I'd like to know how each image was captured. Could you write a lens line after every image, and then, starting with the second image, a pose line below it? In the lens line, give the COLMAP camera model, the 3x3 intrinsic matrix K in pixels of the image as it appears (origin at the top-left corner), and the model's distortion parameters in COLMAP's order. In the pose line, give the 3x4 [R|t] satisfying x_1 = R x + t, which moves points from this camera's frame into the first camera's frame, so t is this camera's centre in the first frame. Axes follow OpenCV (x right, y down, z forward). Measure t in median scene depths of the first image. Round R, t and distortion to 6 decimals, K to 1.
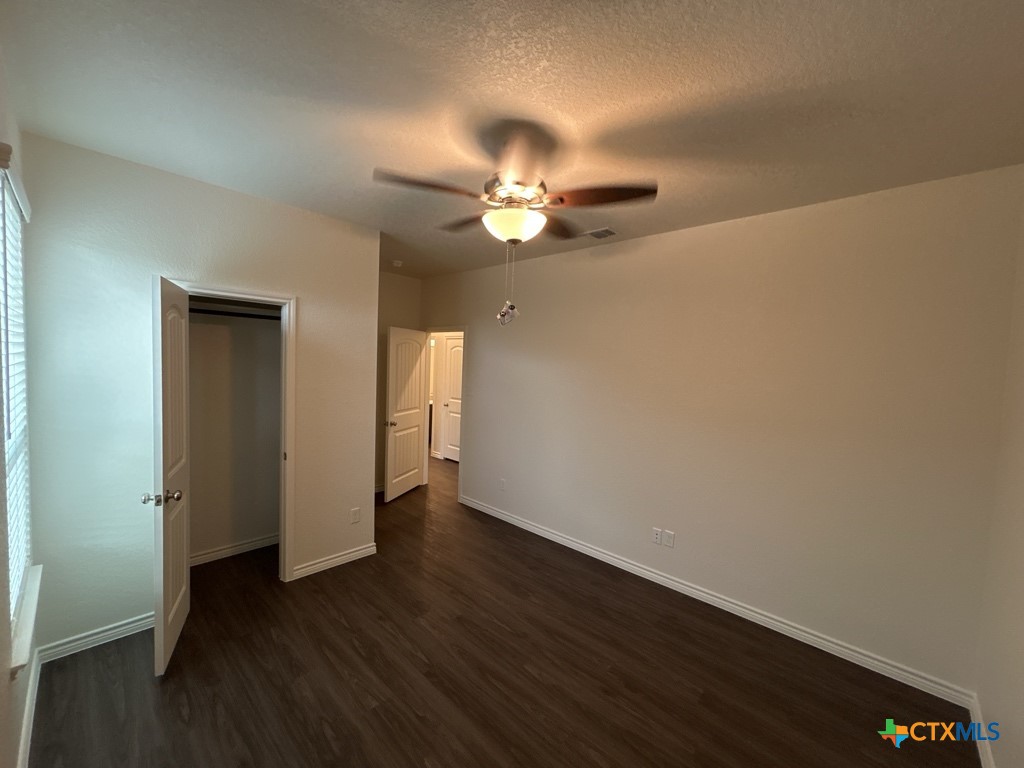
lens RADIAL K [[410.7, 0, 513.4], [0, 410.7, 384.9], [0, 0, 1]] dist [-0.002790, 0.000897]
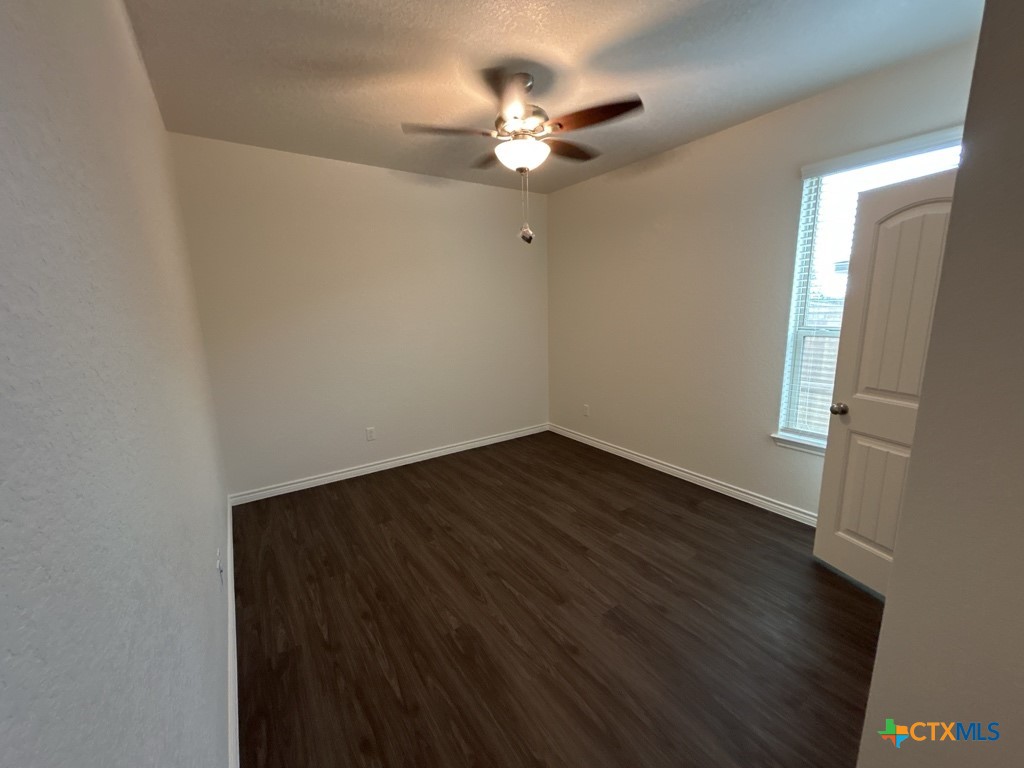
lens RADIAL K [[415.4, 0, 512.5], [0, 415.4, 382.3], [0, 0, 1]] dist [-0.001843, 0.000140]
pose [[-0.977306, -0.052705, 0.205170, -0.185588], [-0.000785, 0.969447, 0.245299, -0.042288], [-0.211830, 0.239572, -0.947488, 1.708270]]
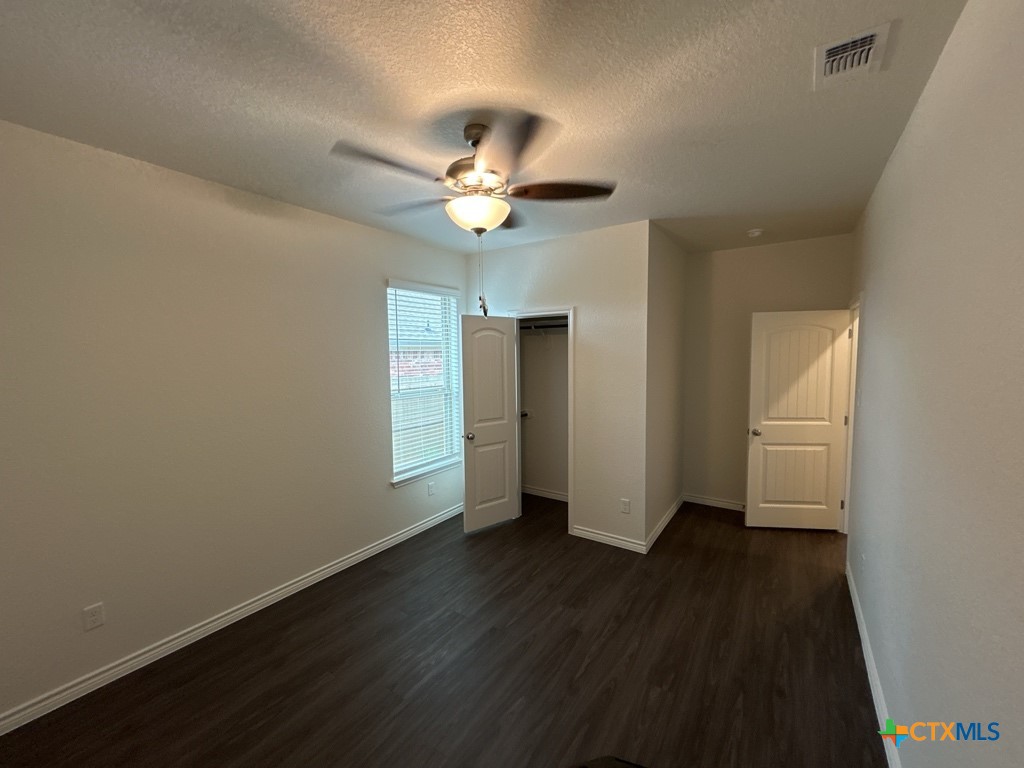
lens RADIAL K [[410.7, 0, 513.4], [0, 410.7, 384.9], [0, 0, 1]] dist [-0.002790, 0.000897]
pose [[0.156668, 0.035948, -0.986997, 0.752323], [-0.036913, 0.998852, 0.030521, -0.011055], [0.986961, 0.031651, 0.157815, 0.705506]]
